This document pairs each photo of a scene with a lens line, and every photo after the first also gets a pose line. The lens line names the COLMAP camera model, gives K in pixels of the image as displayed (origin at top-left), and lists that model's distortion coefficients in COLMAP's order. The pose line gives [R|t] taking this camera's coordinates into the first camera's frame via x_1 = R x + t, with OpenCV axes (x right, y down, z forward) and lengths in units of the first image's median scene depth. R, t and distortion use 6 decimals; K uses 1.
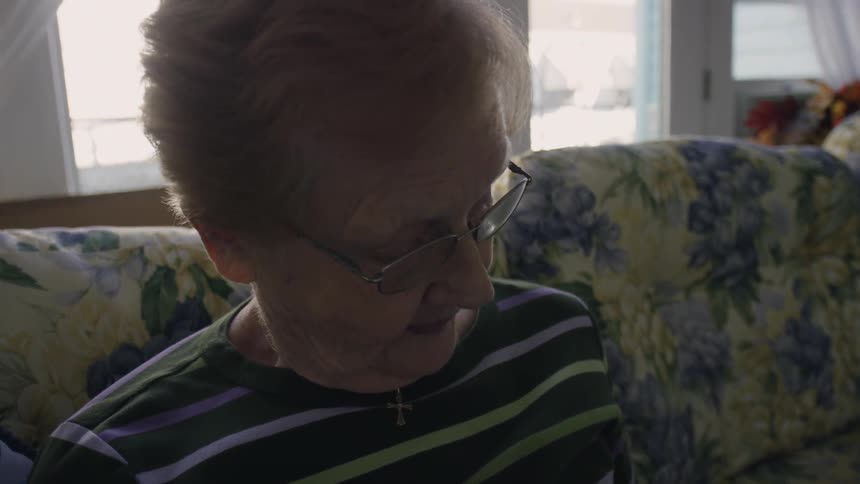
lens RADIAL K [[682.5, 0, 412.0], [0, 682.5, 235.5], [0, 0, 1]] dist [-0.091320, 0.062829]
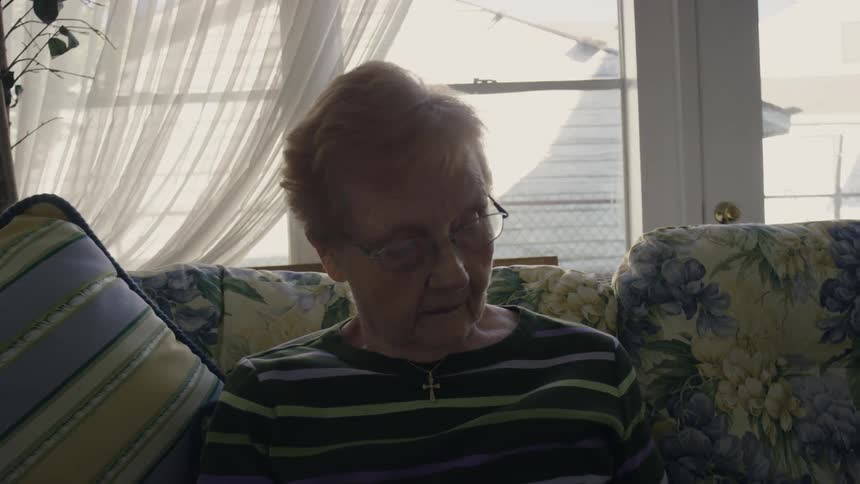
lens RADIAL K [[682.5, 0, 412.0], [0, 682.5, 235.5], [0, 0, 1]] dist [-0.091320, 0.062829]
pose [[0.898505, 0.016539, -0.438652, 0.315777], [-0.073560, 0.990832, -0.113315, 0.050421], [0.432757, 0.134081, 0.891484, -0.219409]]
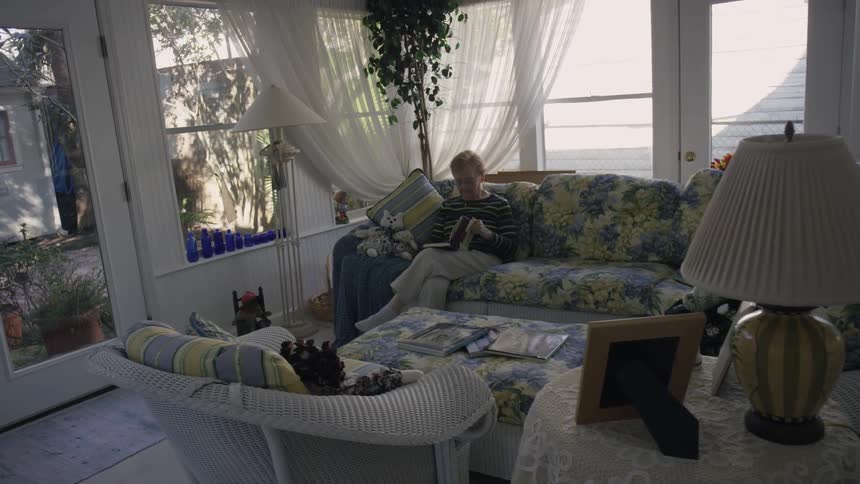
lens RADIAL K [[682.5, 0, 412.0], [0, 682.5, 235.5], [0, 0, 1]] dist [-0.091320, 0.062829]
pose [[0.463400, 0.178945, -0.867893, 3.857383], [-0.109167, 0.983466, 0.144486, -0.284437], [0.879399, 0.027791, 0.475274, -2.007656]]
